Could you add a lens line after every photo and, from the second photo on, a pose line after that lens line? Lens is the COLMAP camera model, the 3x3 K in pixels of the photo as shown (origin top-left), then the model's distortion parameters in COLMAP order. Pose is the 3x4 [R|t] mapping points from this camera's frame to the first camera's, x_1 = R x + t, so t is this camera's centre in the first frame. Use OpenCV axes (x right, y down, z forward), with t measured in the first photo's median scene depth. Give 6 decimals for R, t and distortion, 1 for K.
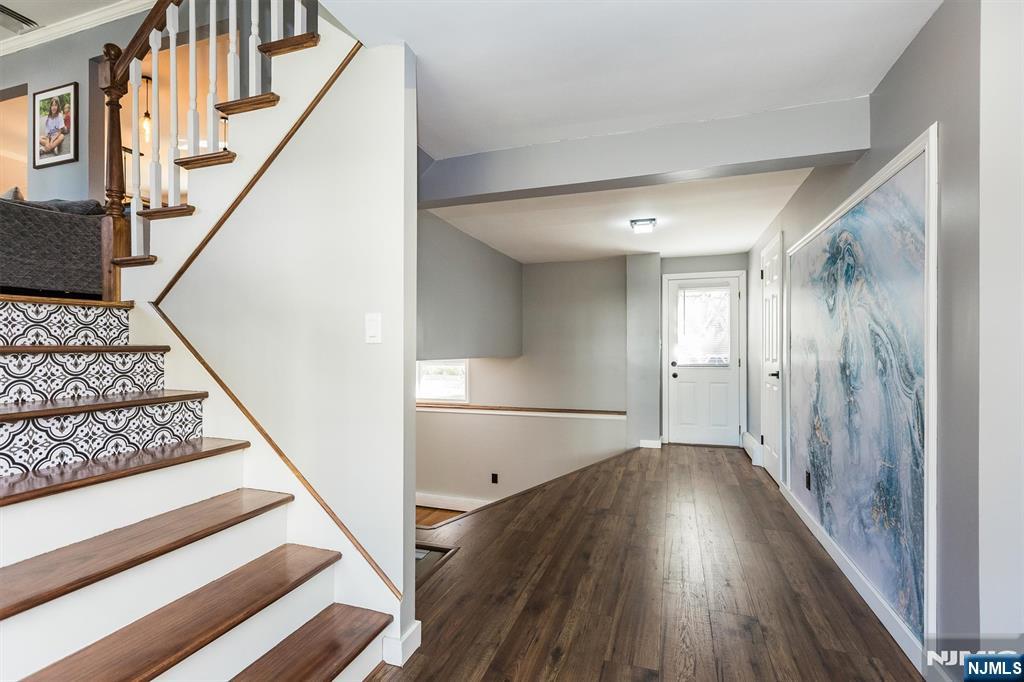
lens RADIAL K [[483.3, 0, 515.2], [0, 483.3, 349.5], [0, 0, 1]] dist [-0.000636, -0.000468]
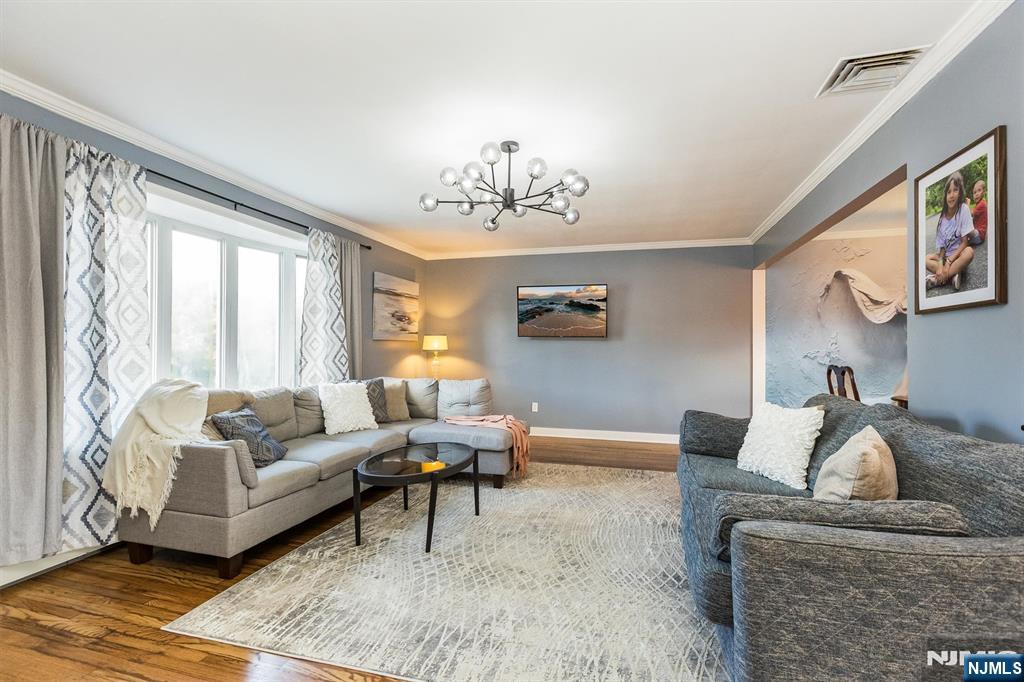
lens RADIAL K [[467.0, 0, 509.8], [0, 467.0, 344.7], [0, 0, 1]] dist [0.001182, -0.000728]
pose [[0.042188, -0.005020, -0.999097, -0.502377], [-0.001243, 0.999986, -0.005076, -0.351131], [0.999109, 0.001456, 0.042181, 0.533034]]
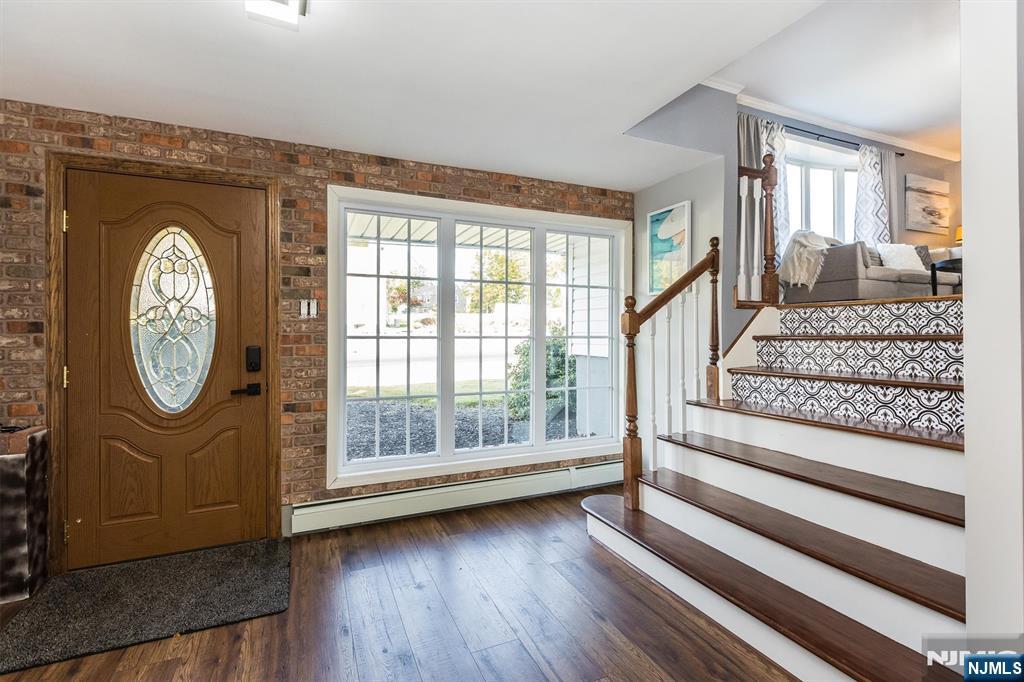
lens RADIAL K [[452.6, 0, 515.6], [0, 452.6, 335.6], [0, 0, 1]] dist [-0.000552, 0.000170]
pose [[-0.745691, 0.005015, -0.666273, 0.247453], [0.010677, 0.999933, -0.004424, -0.003944], [0.666207, -0.010413, -0.745695, 0.468353]]
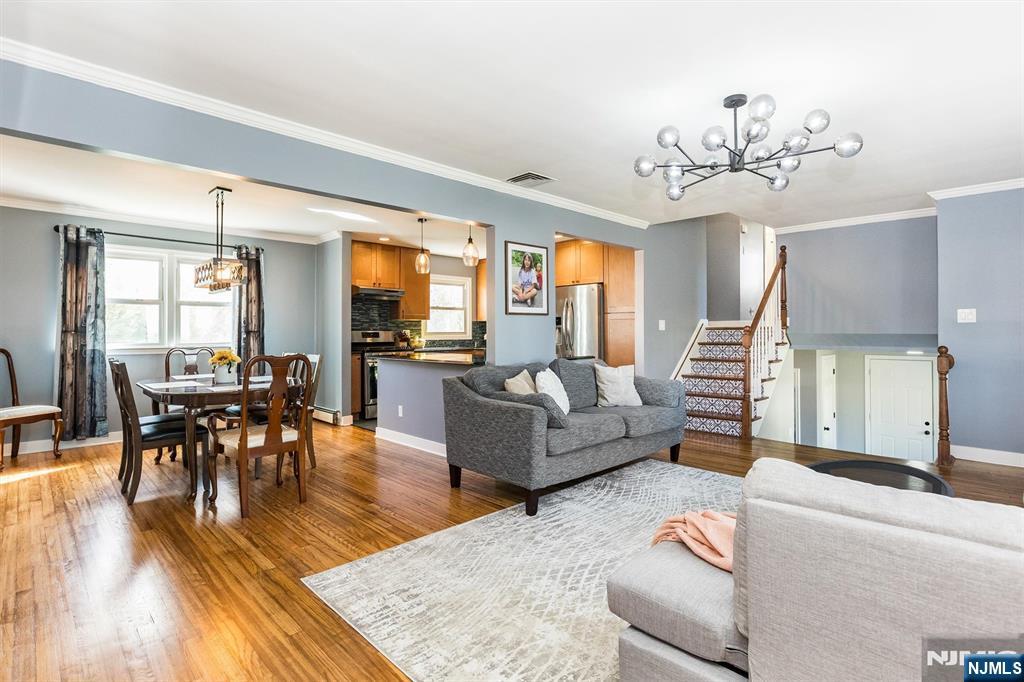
lens RADIAL K [[498.3, 0, 518.9], [0, 498.3, 328.1], [0, 0, 1]] dist [-0.000379, -0.000472]
pose [[0.456101, 0.004707, 0.889915, -2.002297], [0.001309, 0.999981, -0.005960, -0.353611], [-0.889927, 0.003883, 0.456087, 0.516577]]
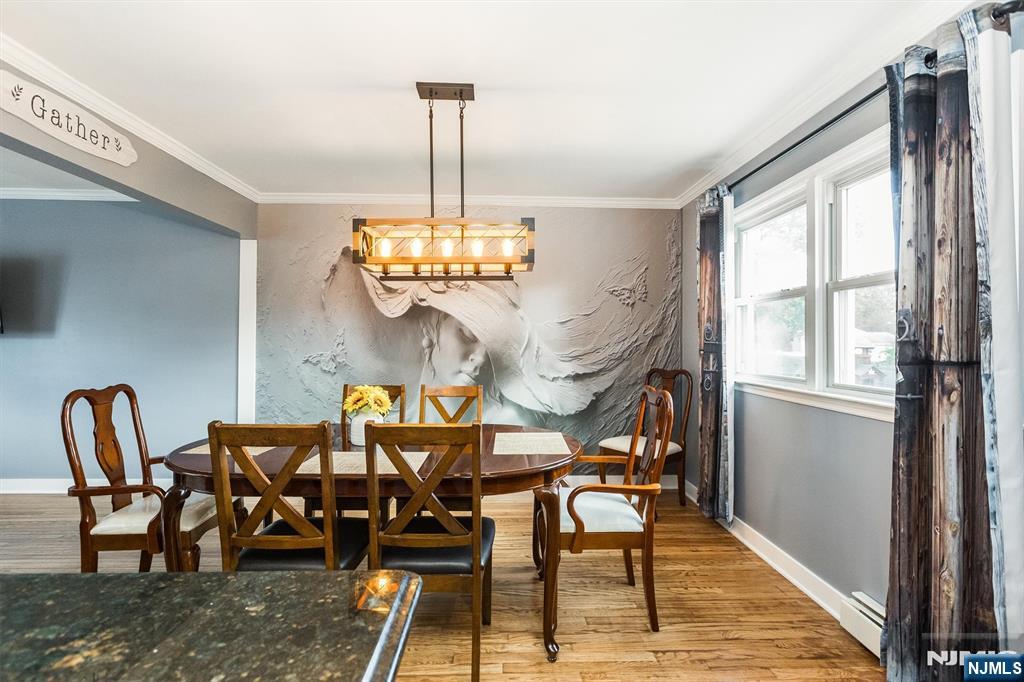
lens RADIAL K [[462.0, 0, 507.3], [0, 462.0, 335.2], [0, 0, 1]] dist [-0.001961, 0.000035]
pose [[0.342462, -0.010356, -0.939475, -0.755364], [-0.004194, 0.999912, -0.012551, -0.369944], [0.939522, 0.008238, 0.342388, 1.516624]]
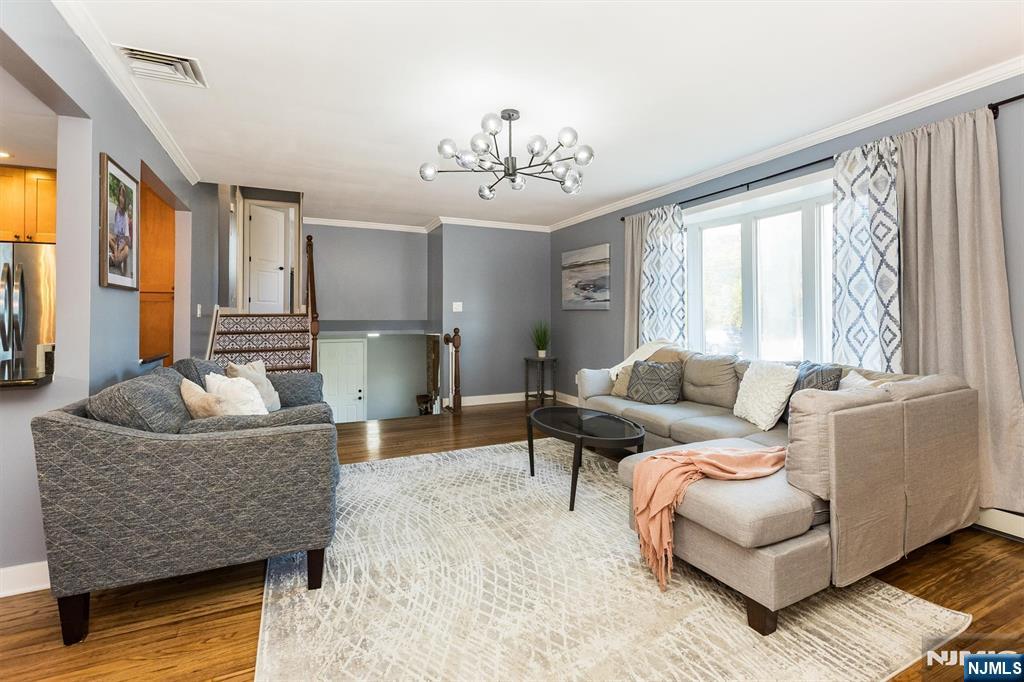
lens RADIAL K [[476.2, 0, 515.5], [0, 476.2, 310.9], [0, 0, 1]] dist [0.001736, 0.000321]
pose [[-0.685832, 0.013975, 0.727626, -1.806301], [0.003306, 0.999865, -0.016087, -0.348662], [-0.727752, -0.008628, -0.685786, 1.074493]]
